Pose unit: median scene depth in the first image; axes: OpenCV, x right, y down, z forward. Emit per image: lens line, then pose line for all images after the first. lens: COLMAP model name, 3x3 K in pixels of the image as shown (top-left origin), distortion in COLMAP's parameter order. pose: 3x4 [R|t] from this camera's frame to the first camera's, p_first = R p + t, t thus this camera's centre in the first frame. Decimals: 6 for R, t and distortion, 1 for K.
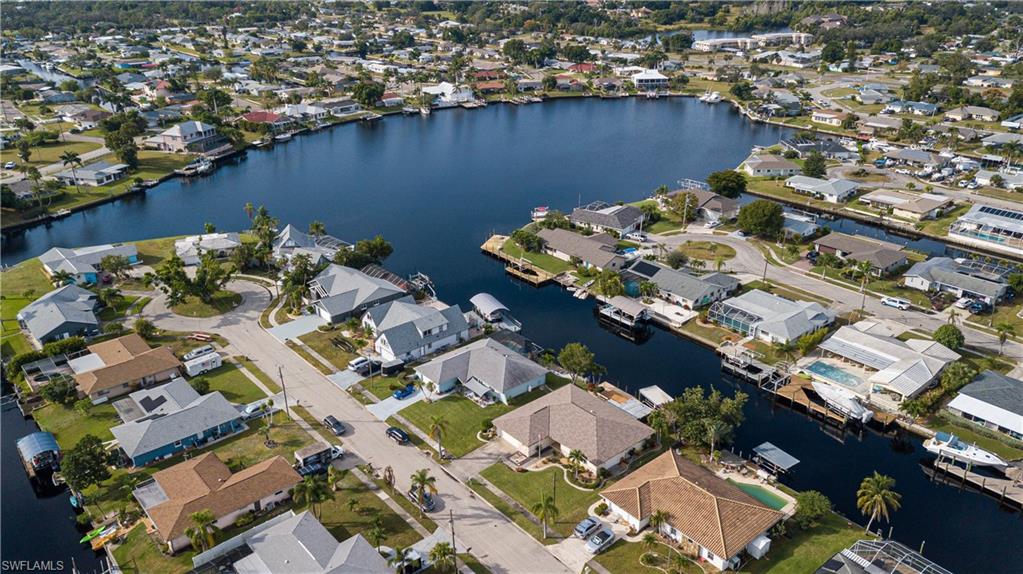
lens RADIAL K [[797.7, 0, 511.5], [0, 797.7, 287.0], [0, 0, 1]] dist [0.034952, -0.001549]
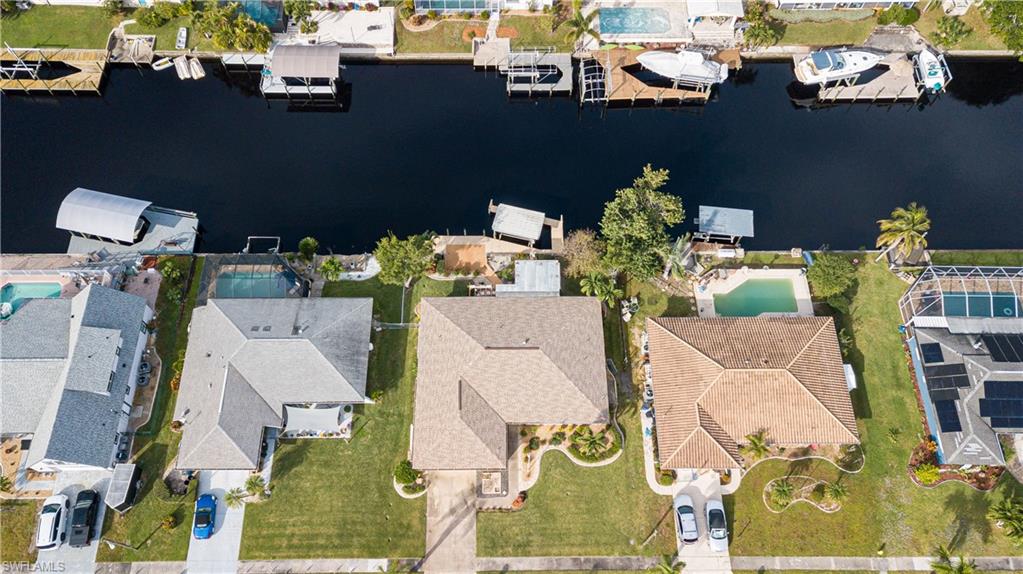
lens RADIAL K [[792.6, 0, 511.3], [0, 792.6, 285.3], [0, 0, 1]] dist [0.043518, 0.000245]
pose [[0.650105, -0.671959, 0.354731, -0.090125], [0.294959, 0.653410, 0.697176, -0.289307], [-0.700258, -0.348606, 0.622986, 0.592096]]
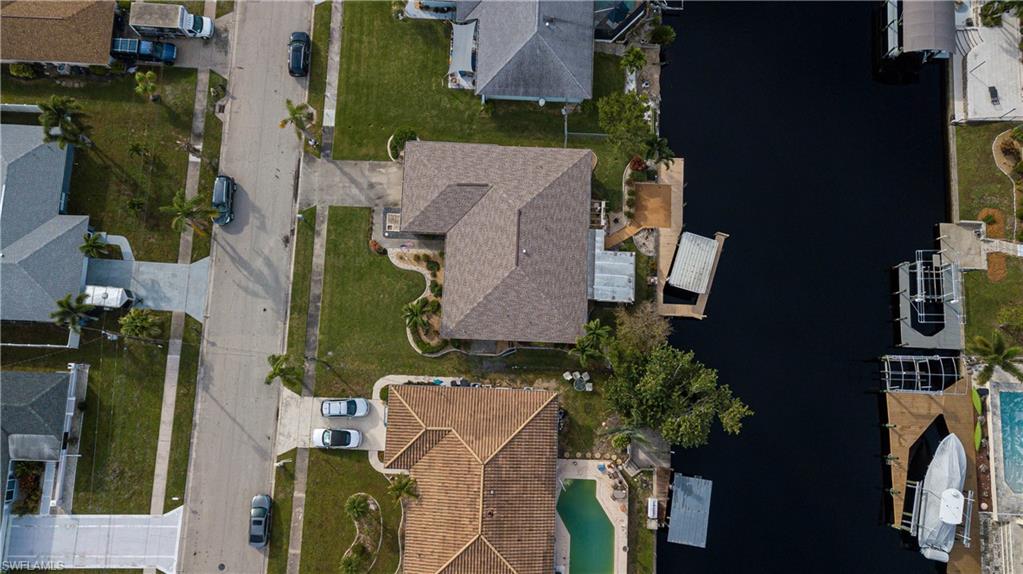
lens RADIAL K [[797.7, 0, 511.5], [0, 797.7, 287.0], [0, 0, 1]] dist [0.034952, -0.001549]
pose [[0.725833, 0.680751, -0.098714, 0.157780], [-0.281321, 0.424731, 0.860501, -0.309893], [0.627714, -0.596810, 0.499793, 0.639952]]
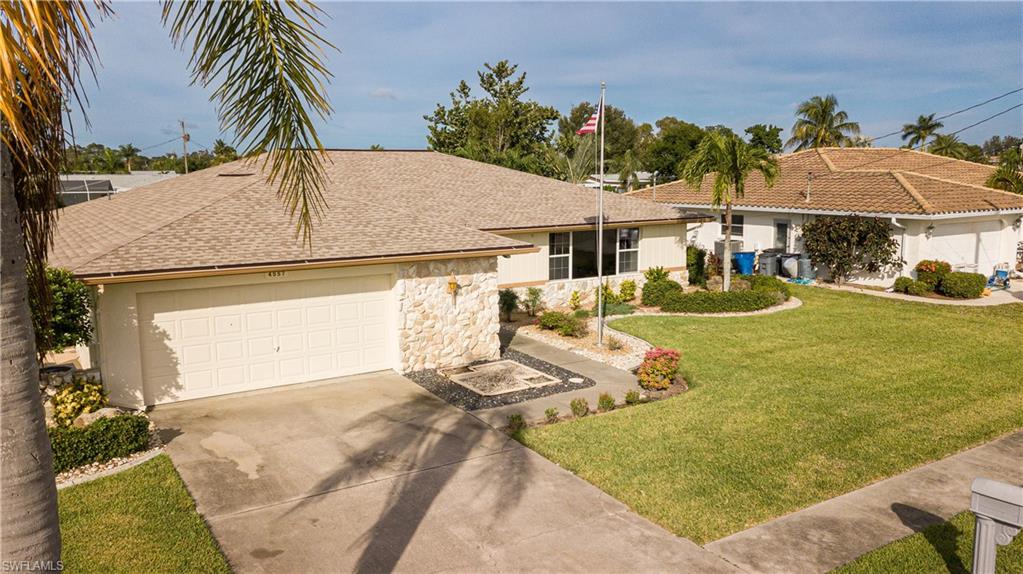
lens RADIAL K [[773.8, 0, 505.3], [0, 773.8, 290.9], [0, 0, 1]] dist [0.063660, -0.001326]
pose [[0.158823, -0.151519, 0.975611, -0.101502], [0.405003, 0.911186, 0.075581, 0.174817], [-0.900415, 0.383121, 0.206083, 0.876950]]
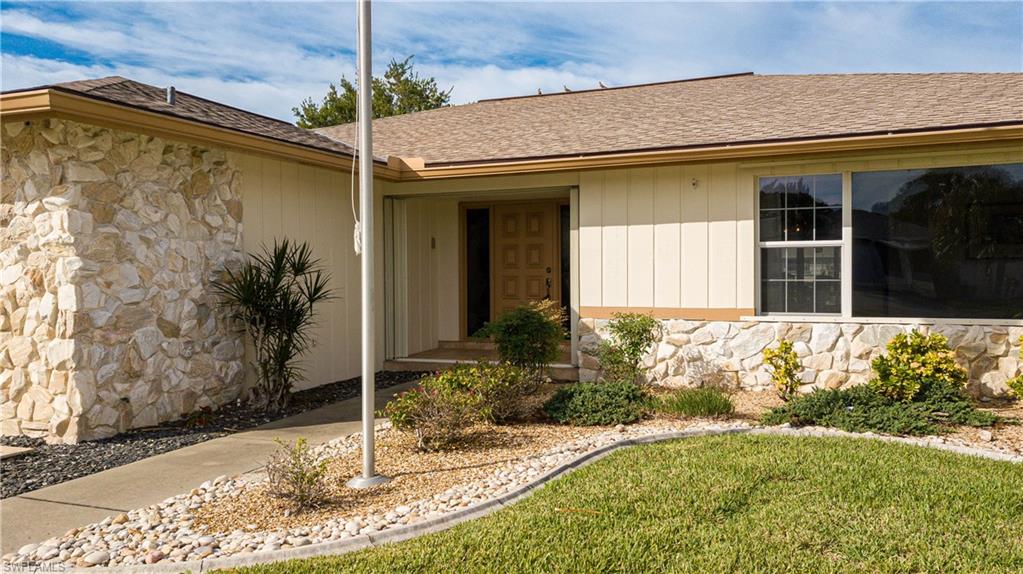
lens RADIAL K [[797.7, 0, 511.5], [0, 797.7, 287.0], [0, 0, 1]] dist [0.034952, -0.001549]
pose [[0.898589, -0.013718, 0.438577, 0.021061], [0.182741, 0.920407, -0.345626, 0.205720], [-0.398928, 0.390722, 0.829574, 0.857568]]
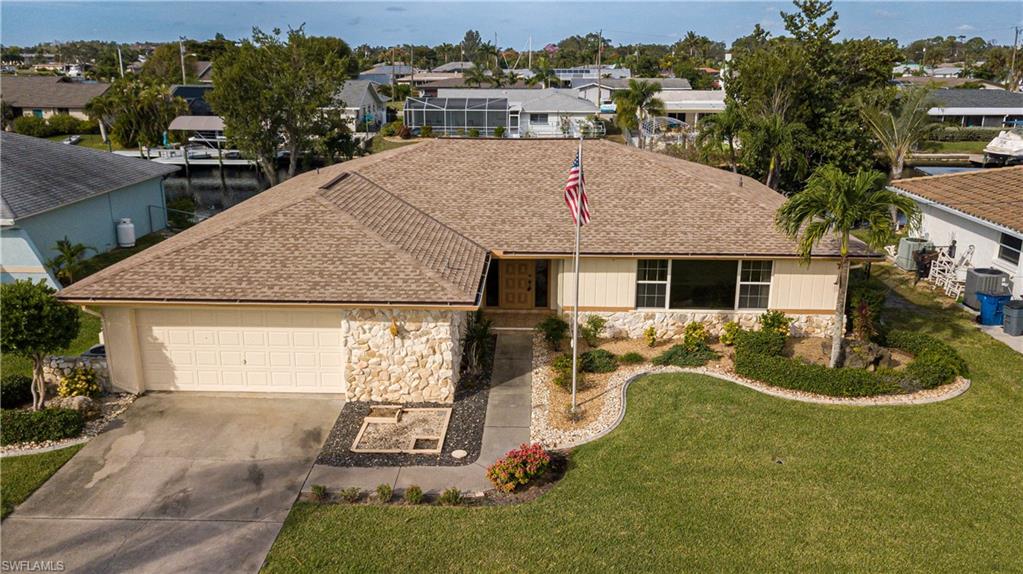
lens RADIAL K [[797.7, 0, 511.5], [0, 797.7, 287.0], [0, 0, 1]] dist [0.034952, -0.001549]
pose [[0.684919, -0.201683, 0.700150, -0.062177], [0.290728, 0.956765, -0.008800, 0.179691], [-0.668104, 0.209580, 0.713942, 0.804182]]
